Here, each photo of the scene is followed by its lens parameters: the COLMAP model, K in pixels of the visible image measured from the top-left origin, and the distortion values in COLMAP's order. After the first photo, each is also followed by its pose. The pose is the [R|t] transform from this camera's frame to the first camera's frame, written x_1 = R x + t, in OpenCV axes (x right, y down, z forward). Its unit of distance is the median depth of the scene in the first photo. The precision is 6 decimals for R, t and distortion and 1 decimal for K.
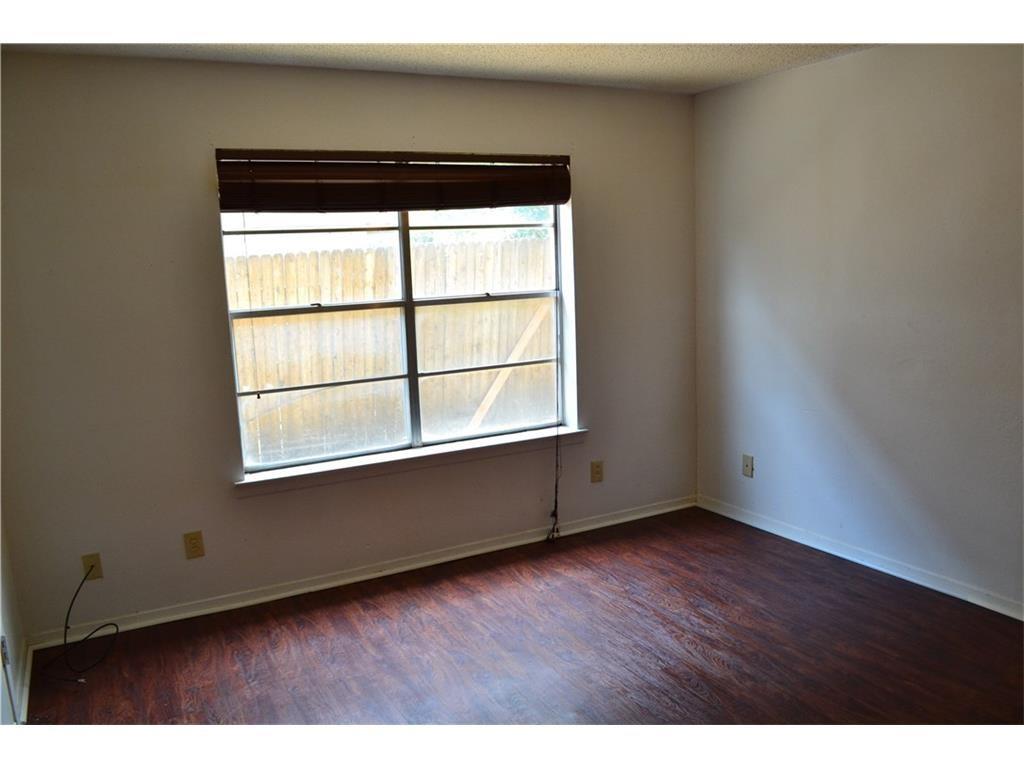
lens RADIAL K [[864.3, 0, 512.0], [0, 864.3, 384.0], [0, 0, 1]] dist [-0.015684, -0.001991]
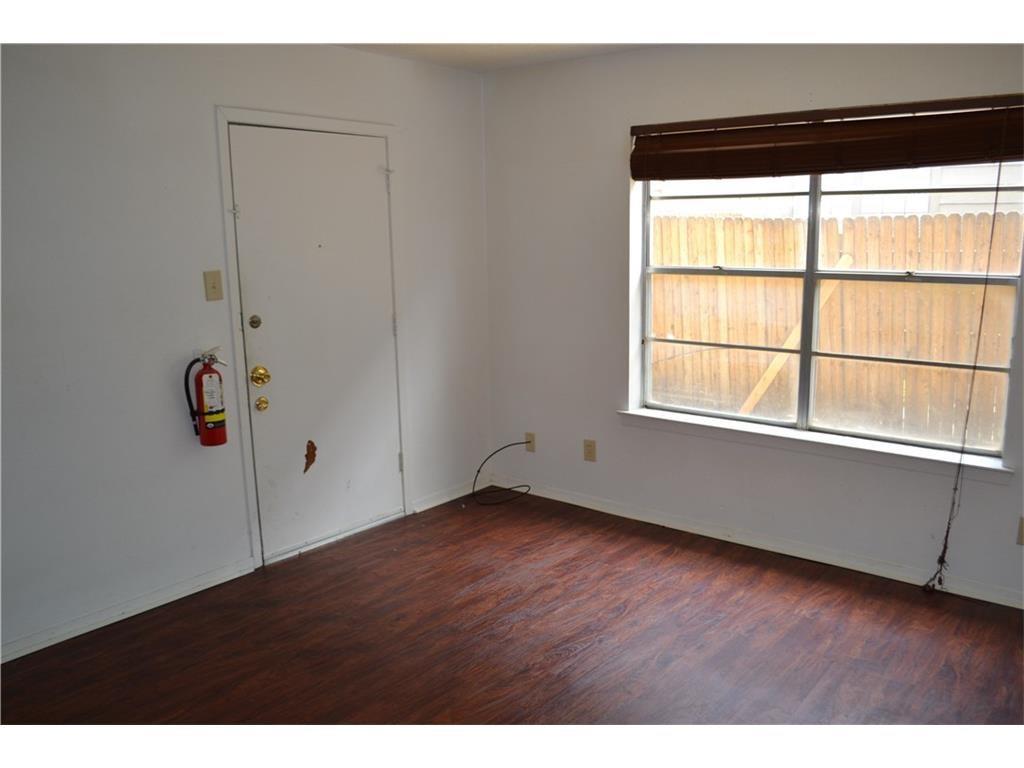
lens RADIAL K [[864.3, 0, 512.0], [0, 864.3, 384.0], [0, 0, 1]] dist [-0.015684, -0.001991]
pose [[0.384889, 0.201224, -0.900761, 0.623844], [-0.146476, 0.976893, 0.155644, -0.077077], [0.911266, 0.072034, 0.405469, 0.345571]]
